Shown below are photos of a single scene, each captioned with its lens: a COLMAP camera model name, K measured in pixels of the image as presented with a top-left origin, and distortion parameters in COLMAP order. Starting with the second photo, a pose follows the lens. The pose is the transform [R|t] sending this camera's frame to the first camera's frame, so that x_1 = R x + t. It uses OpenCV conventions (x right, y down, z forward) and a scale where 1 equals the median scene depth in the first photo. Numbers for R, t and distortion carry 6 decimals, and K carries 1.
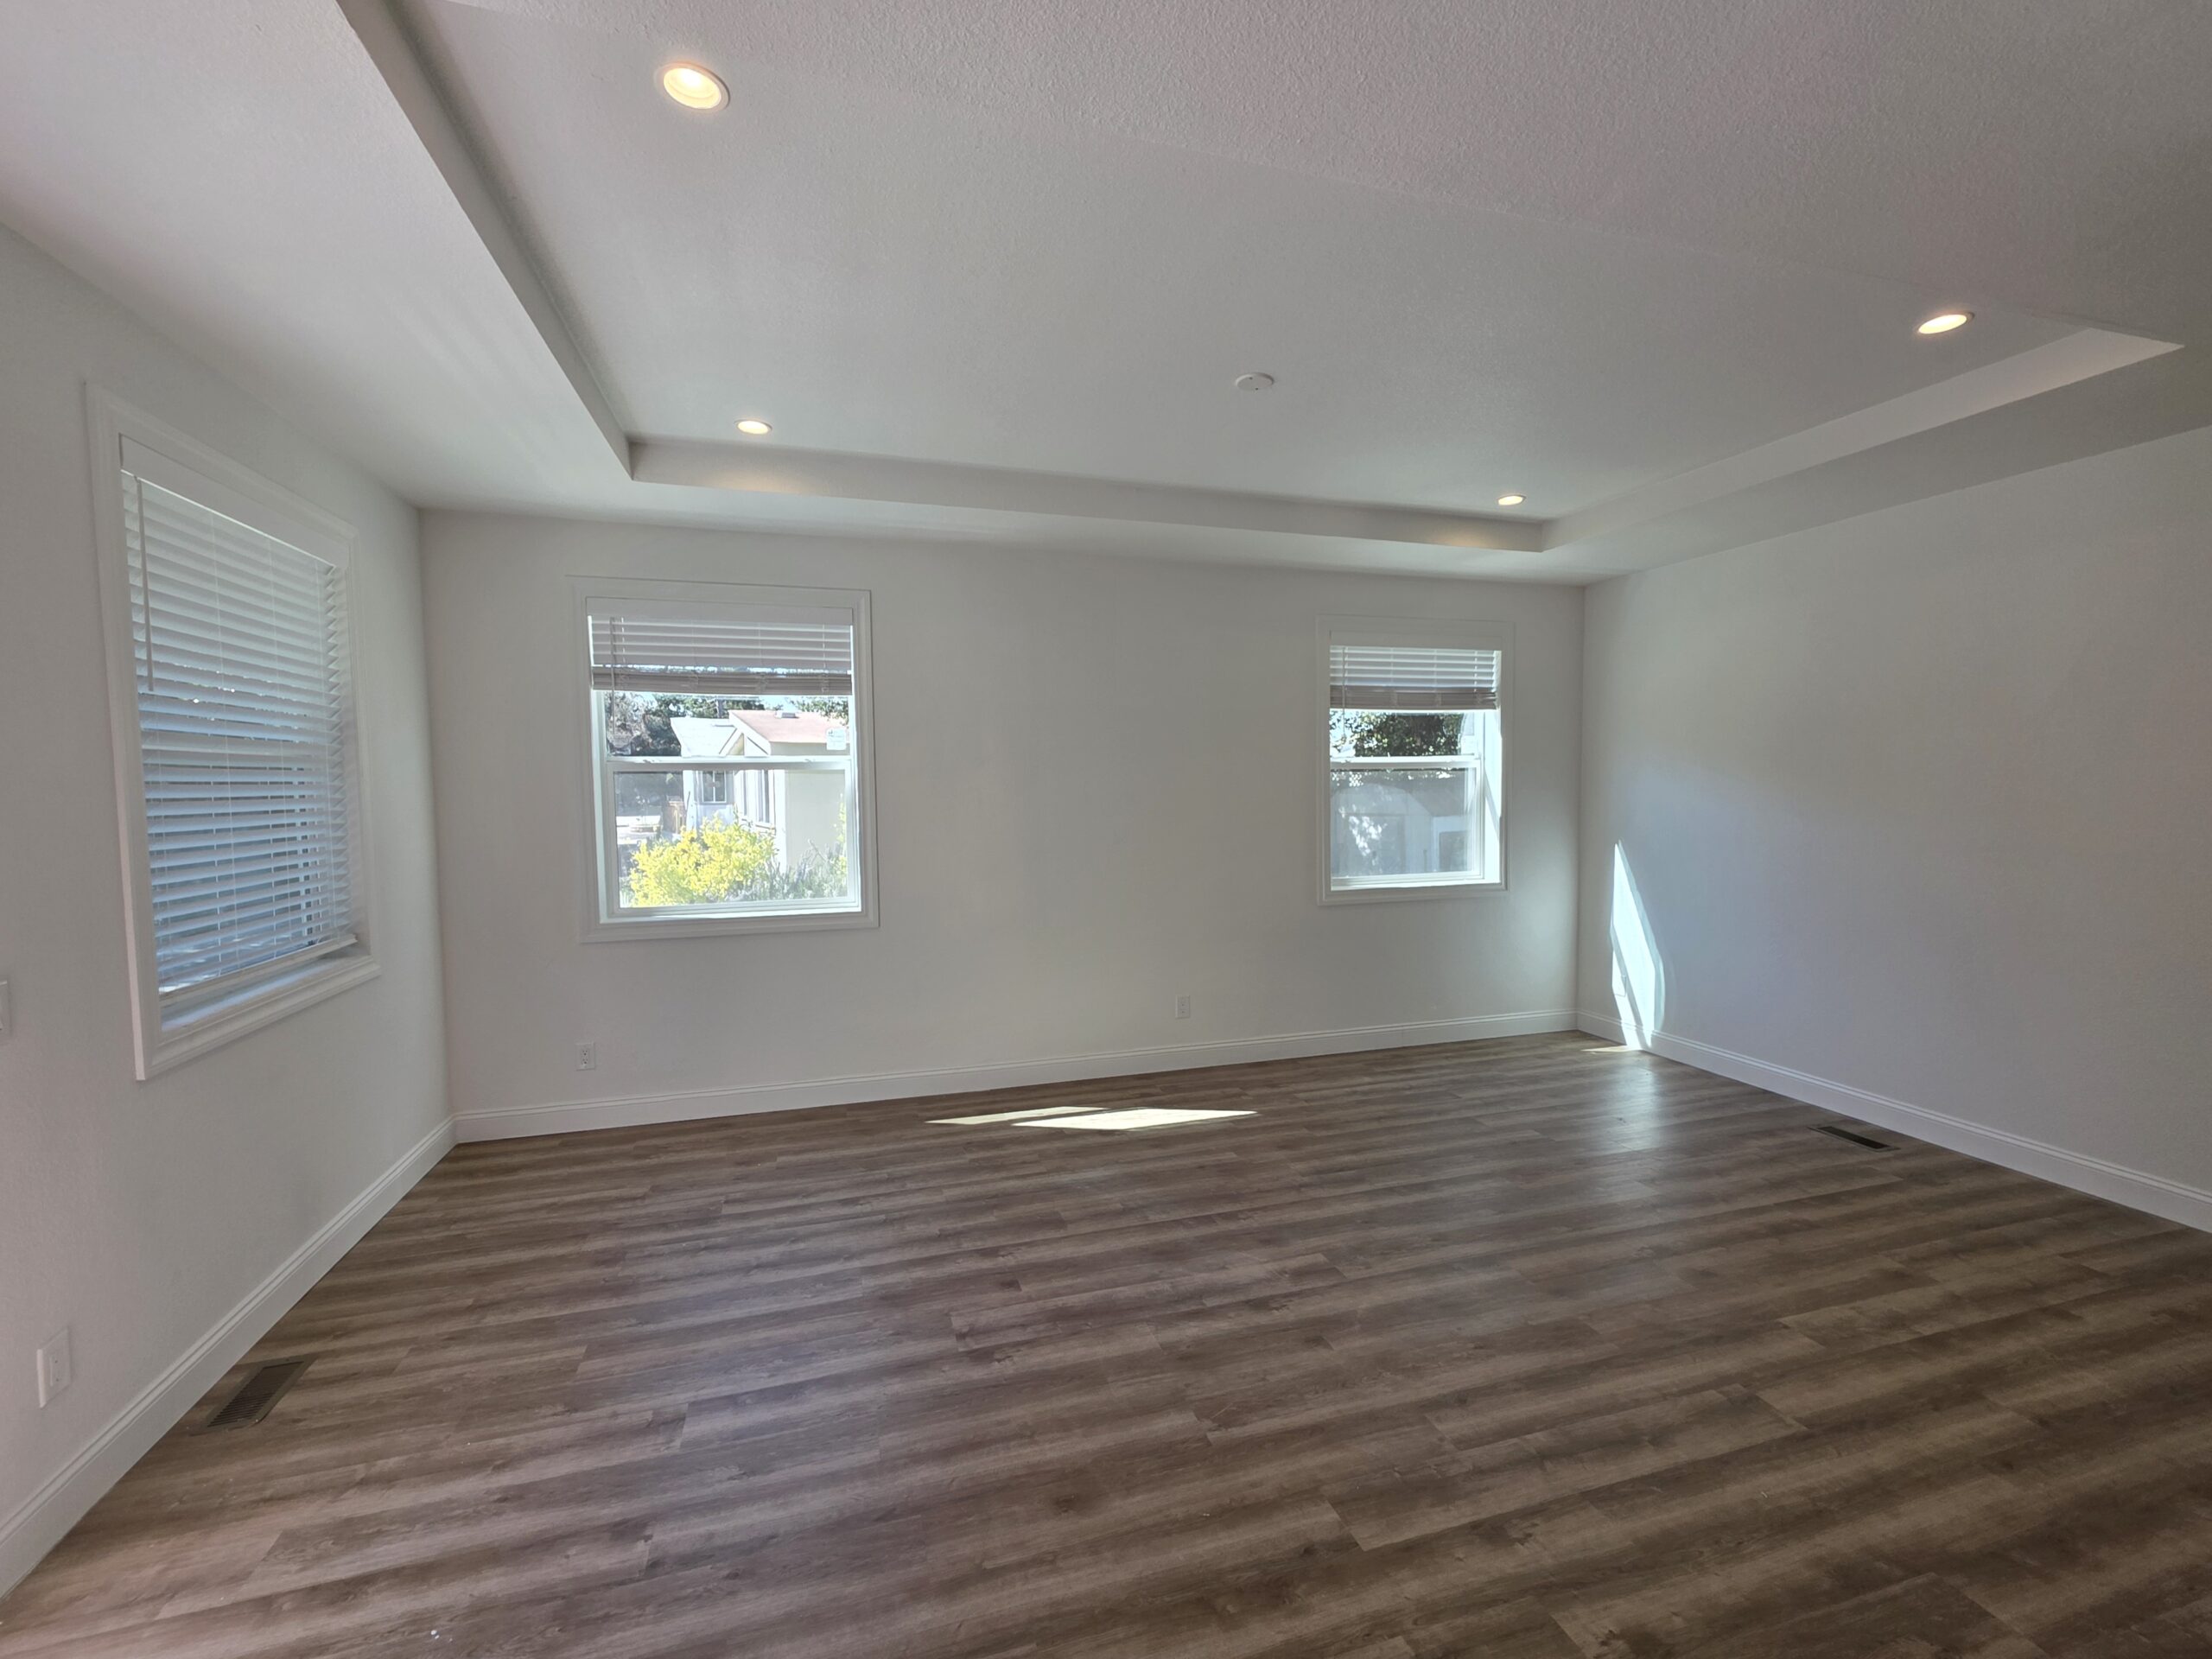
lens RADIAL K [[930.8, 0, 1098.0], [0, 930.8, 833.8], [0, 0, 1]] dist [0.002852, 0.000245]
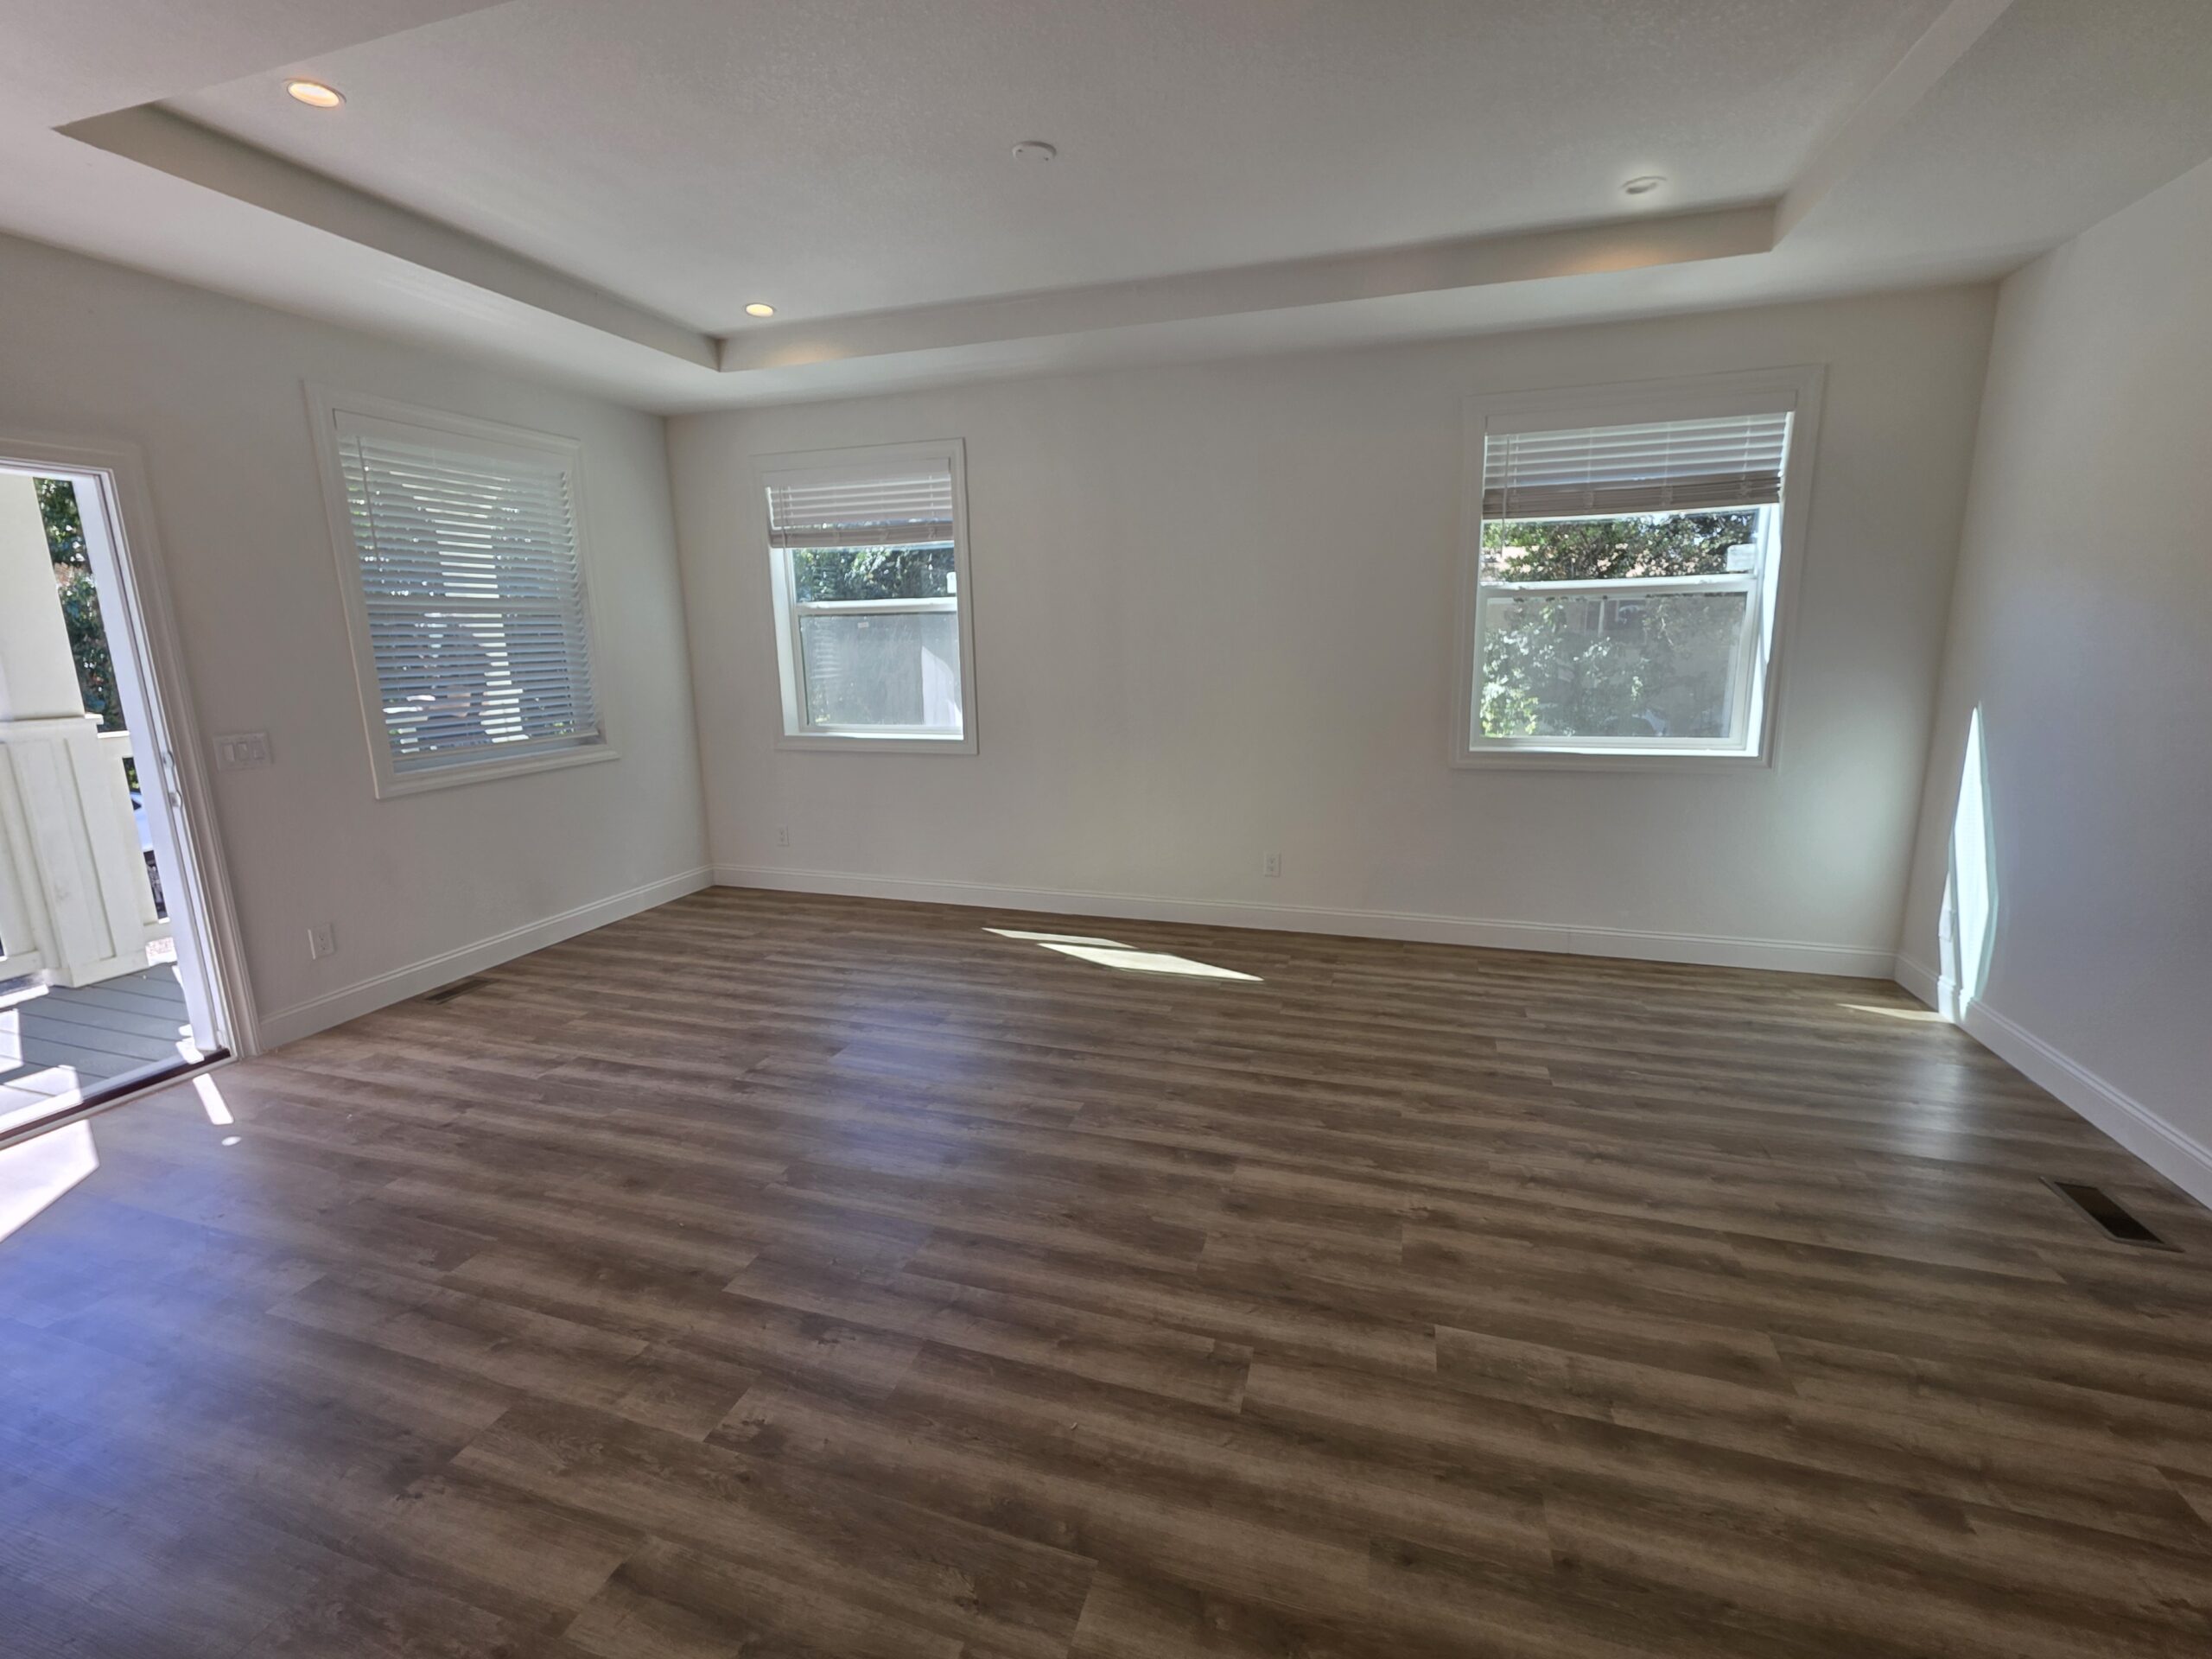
lens RADIAL K [[944.8, 0, 1106.6], [0, 944.8, 817.3], [0, 0, 1]] dist [0.003712, 0.000169]
pose [[0.825350, 0.103899, -0.554980, 0.655326], [-0.022186, 0.988132, 0.151996, -0.000337], [0.564185, -0.113137, 0.817860, 0.193368]]
